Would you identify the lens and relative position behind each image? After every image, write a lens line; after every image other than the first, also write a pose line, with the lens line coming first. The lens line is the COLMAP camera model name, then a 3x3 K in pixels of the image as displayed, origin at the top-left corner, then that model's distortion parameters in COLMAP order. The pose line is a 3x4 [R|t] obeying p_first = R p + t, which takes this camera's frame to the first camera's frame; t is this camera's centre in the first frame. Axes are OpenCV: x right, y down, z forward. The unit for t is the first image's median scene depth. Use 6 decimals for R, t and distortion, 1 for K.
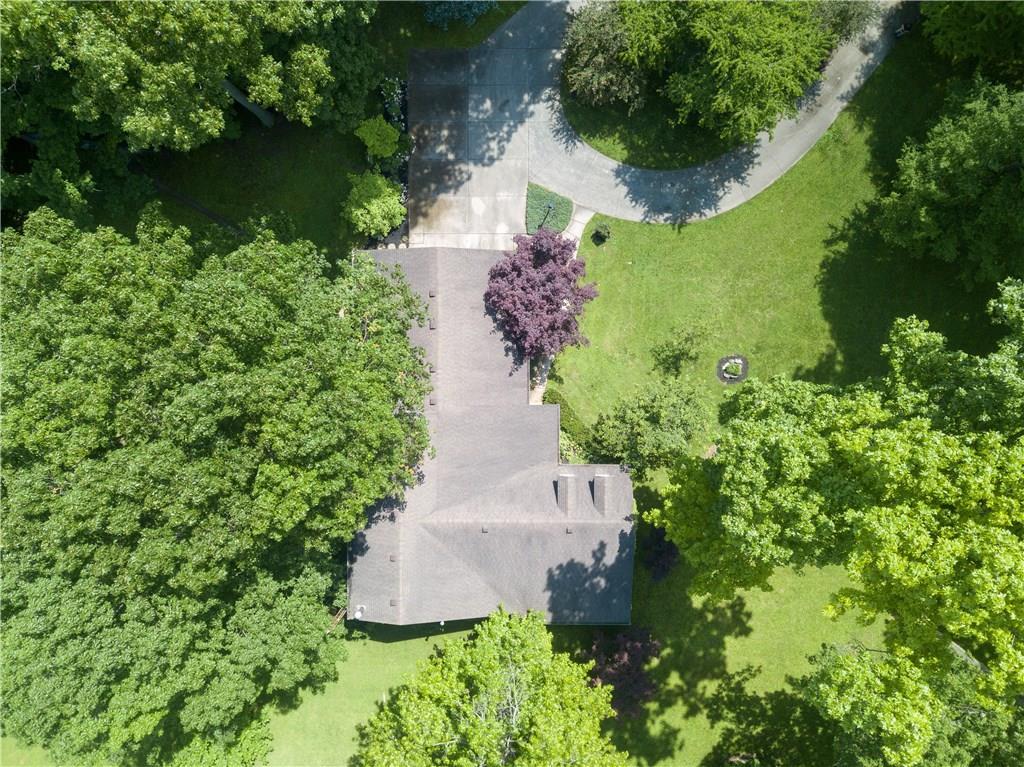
lens RADIAL K [[782.2, 0, 512.3], [0, 782.2, 378.6], [0, 0, 1]] dist [0.008846, -0.008137]
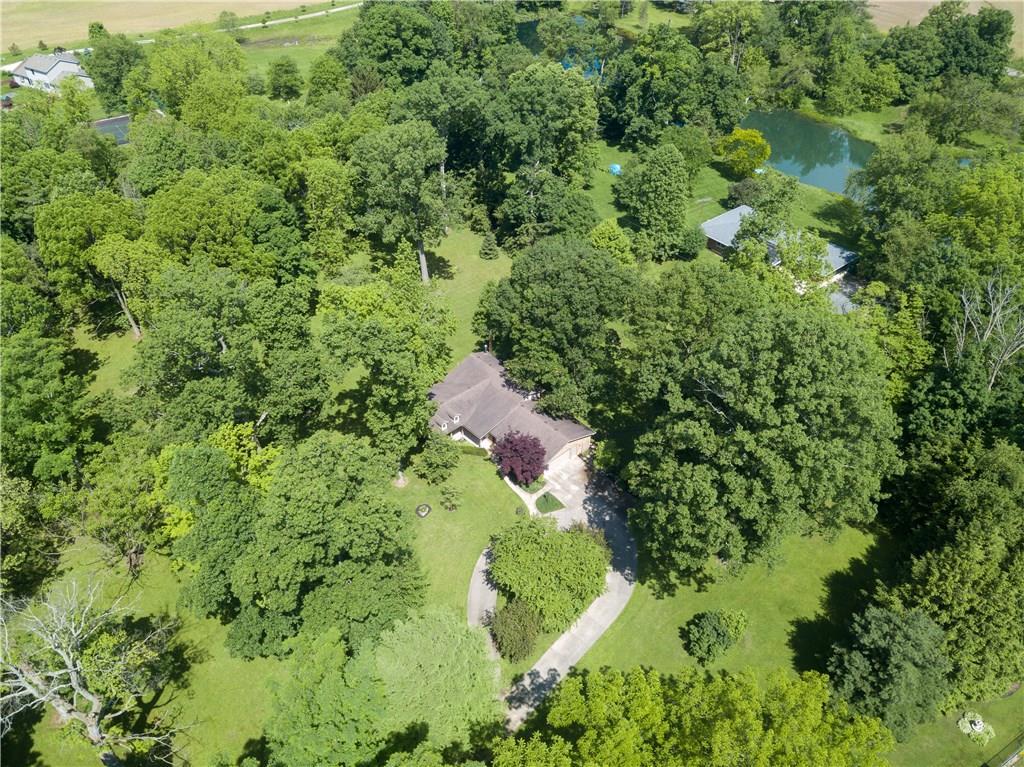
lens RADIAL K [[782.2, 0, 512.8], [0, 782.2, 382.6], [0, 0, 1]] dist [0.008846, -0.008137]
pose [[-0.728262, 0.410087, -0.549056, 1.057734], [-0.684121, -0.481997, 0.547410, -1.080735], [-0.040157, 0.774279, 0.631569, -0.470263]]
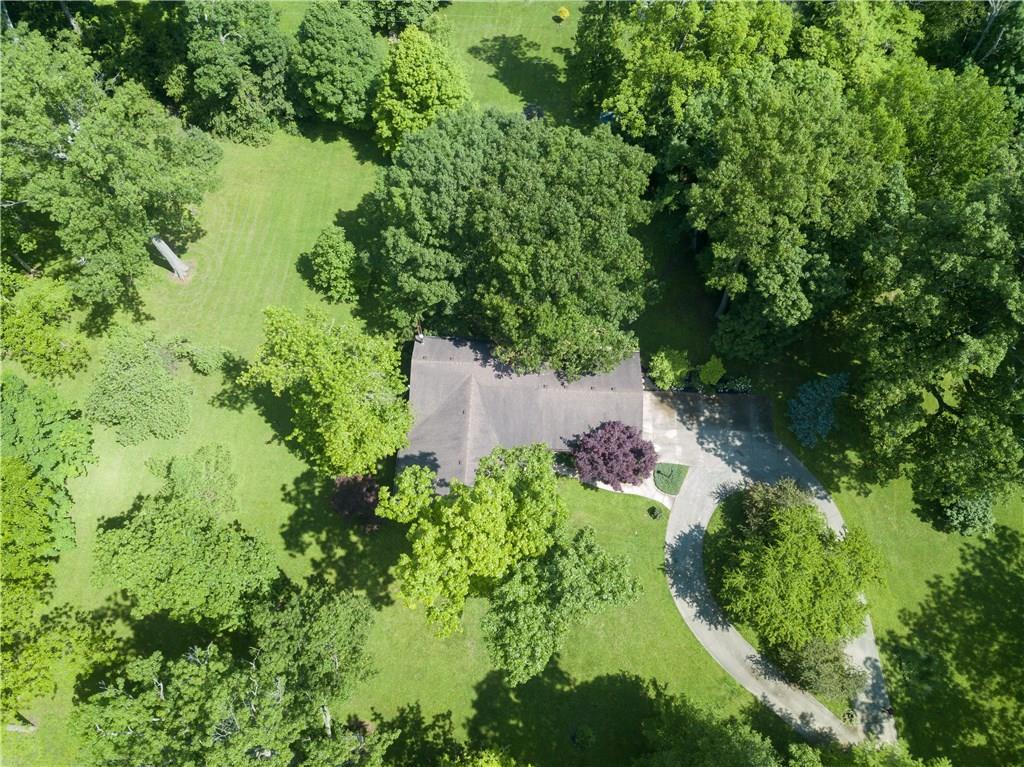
lens RADIAL K [[782.2, 0, 507.8], [0, 782.2, 387.9], [0, 0, 1]] dist [0.008846, -0.008137]
pose [[-0.045621, 0.905511, -0.421863, 0.527122], [-0.998894, -0.046153, 0.008957, 0.085555], [-0.011359, 0.421806, 0.906615, -0.409149]]
